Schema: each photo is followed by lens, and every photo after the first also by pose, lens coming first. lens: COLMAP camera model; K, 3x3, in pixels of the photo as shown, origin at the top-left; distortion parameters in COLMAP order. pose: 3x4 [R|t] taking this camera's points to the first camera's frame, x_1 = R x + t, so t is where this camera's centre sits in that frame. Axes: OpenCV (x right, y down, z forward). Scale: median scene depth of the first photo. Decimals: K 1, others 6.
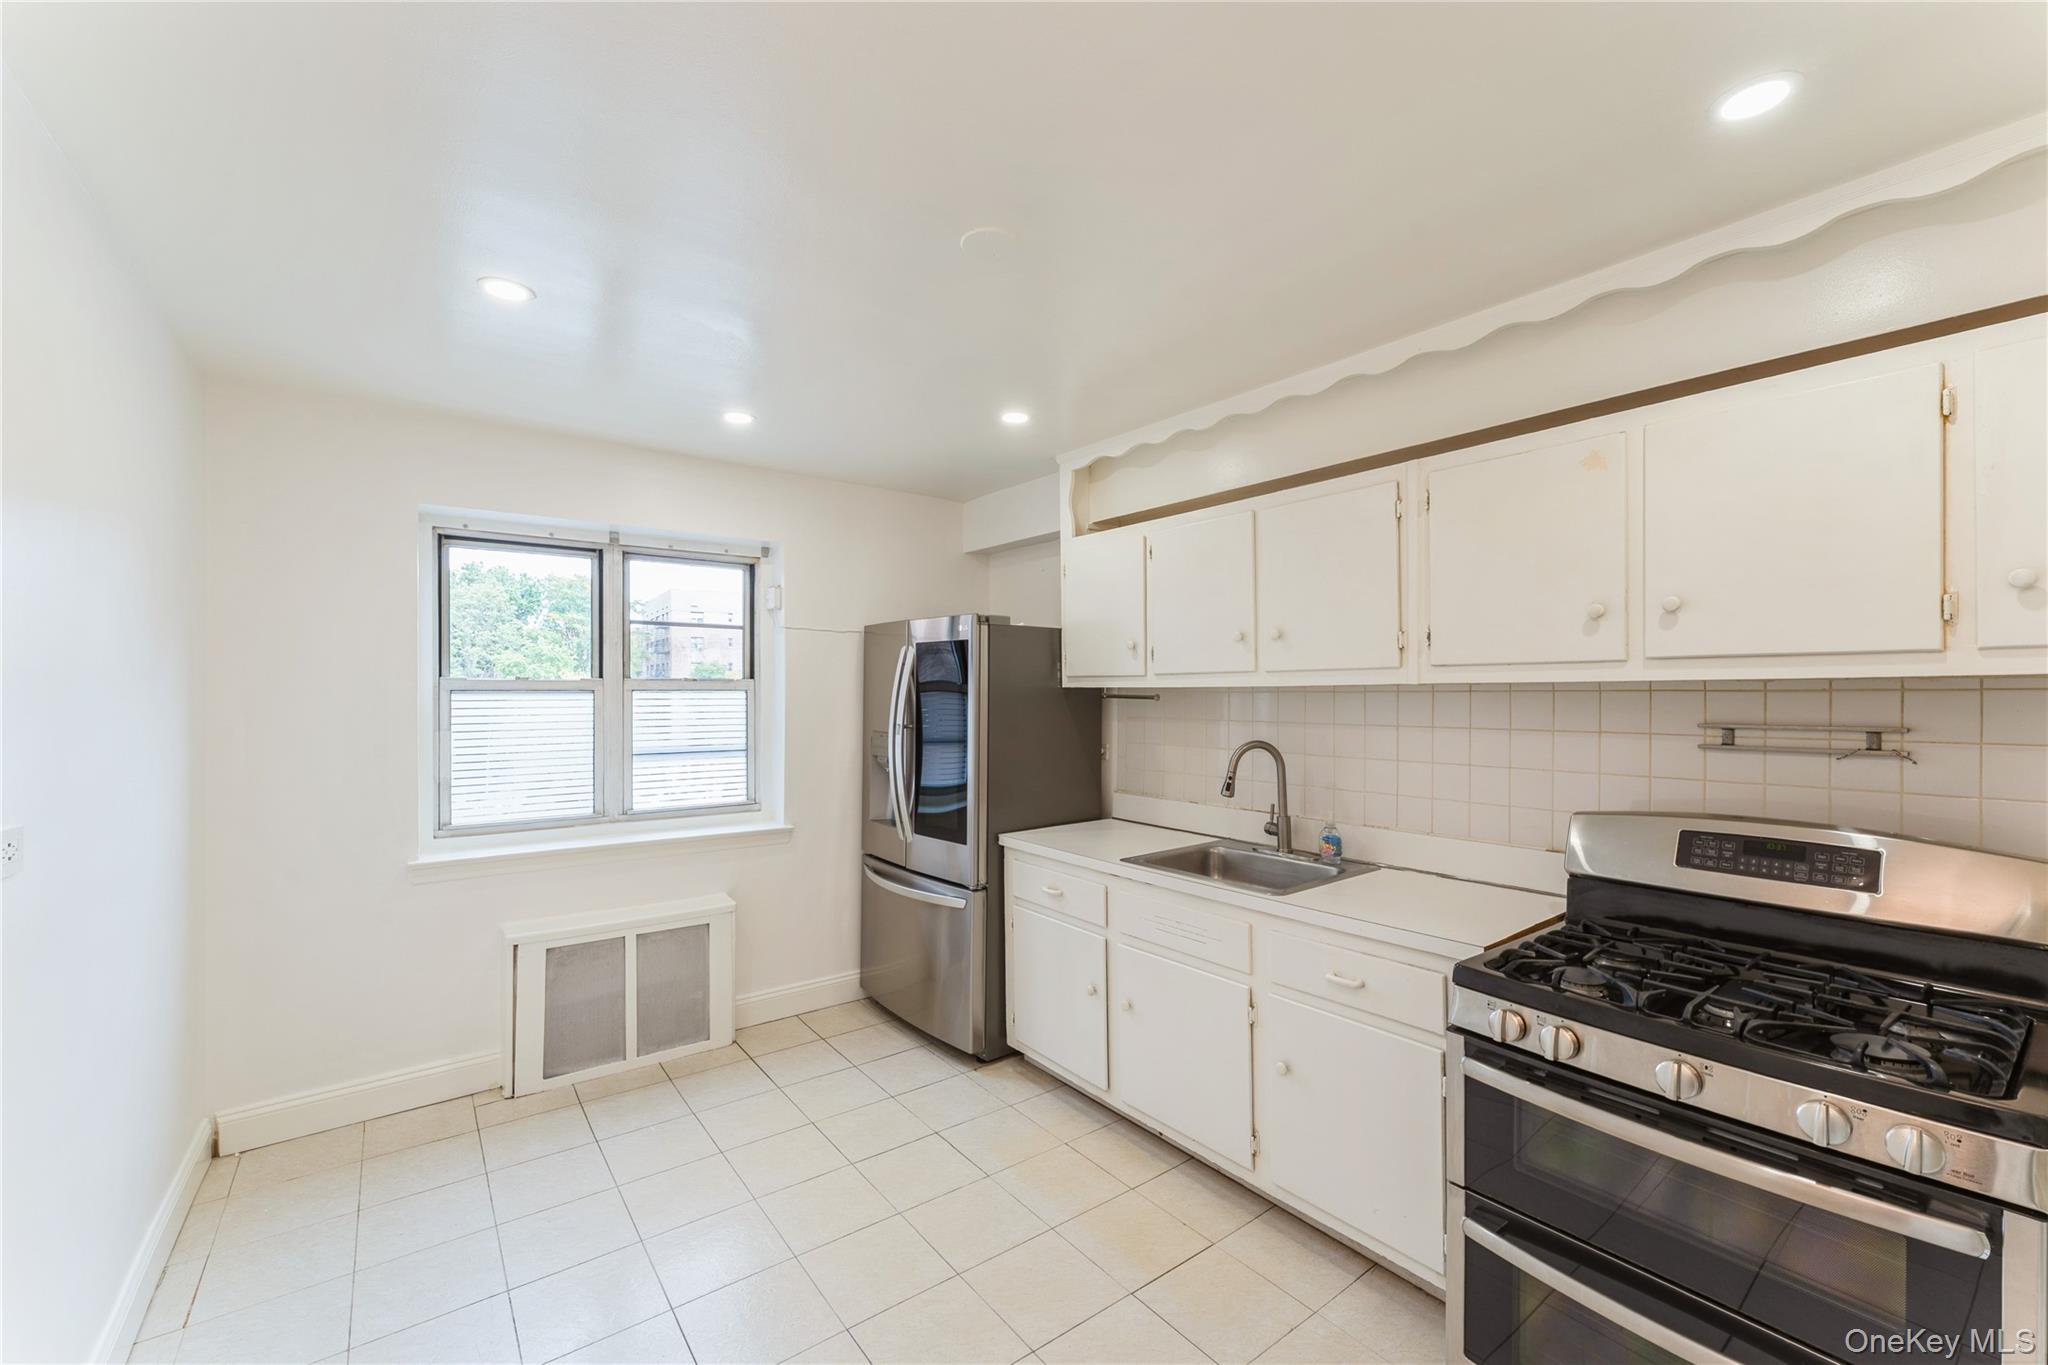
lens RADIAL K [[831.6, 0, 1024.0], [0, 831.6, 682.5], [0, 0, 1]] dist [-0.000559, -0.000065]
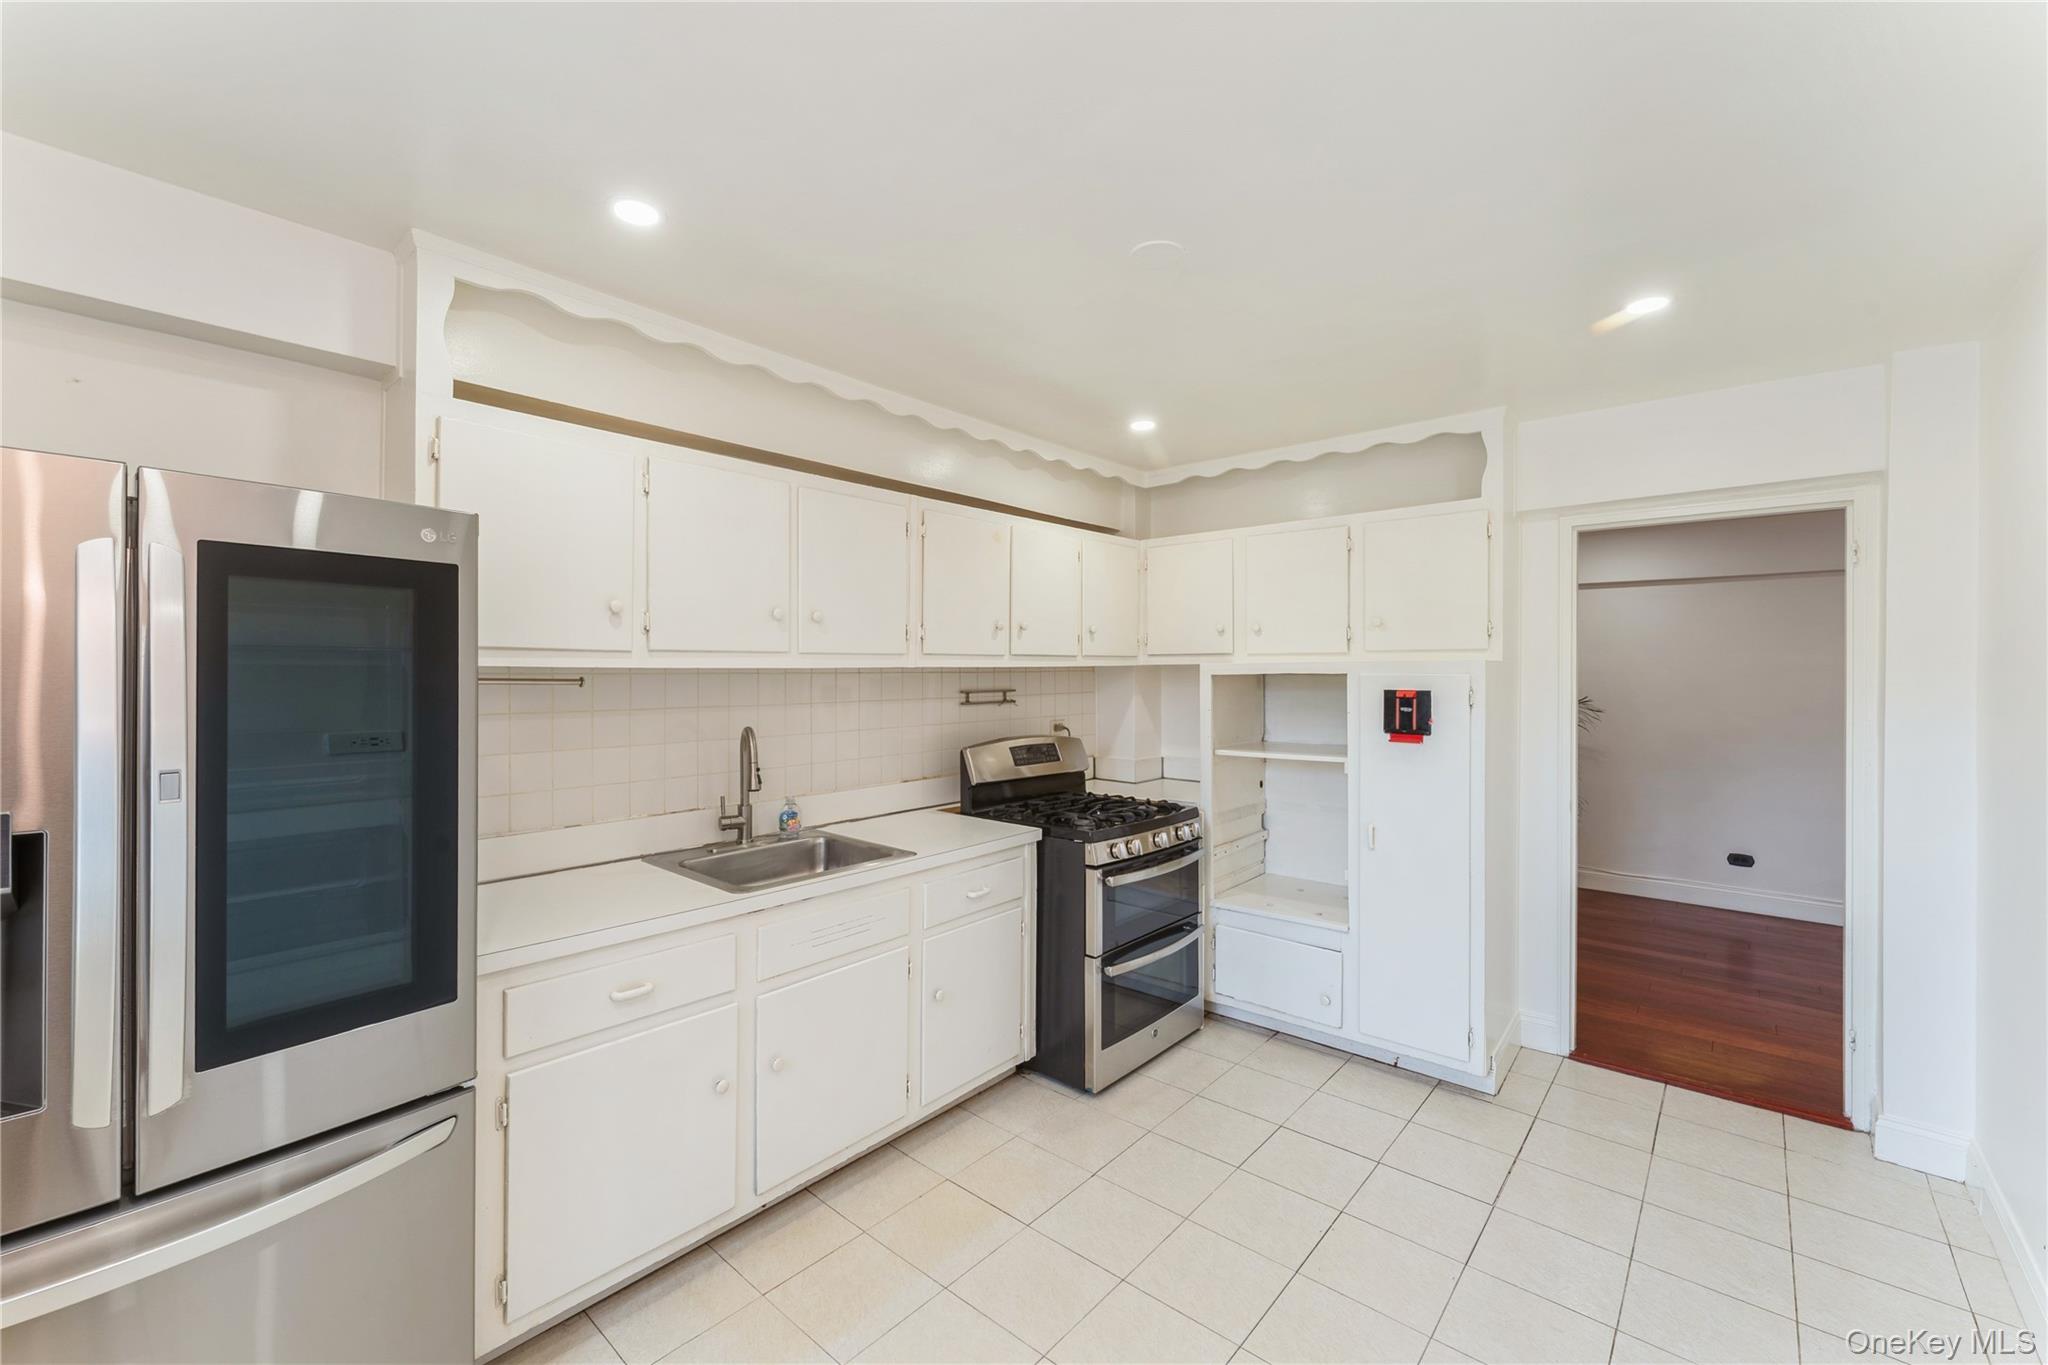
lens RADIAL K [[834.4, 0, 1024.8], [0, 834.4, 668.1], [0, 0, 1]] dist [0.000609, -0.000017]
pose [[-0.207643, 0.005413, 0.978190, -0.880947], [-0.008609, 0.999936, -0.007361, 0.011696], [-0.978167, -0.009950, -0.207583, 1.149245]]
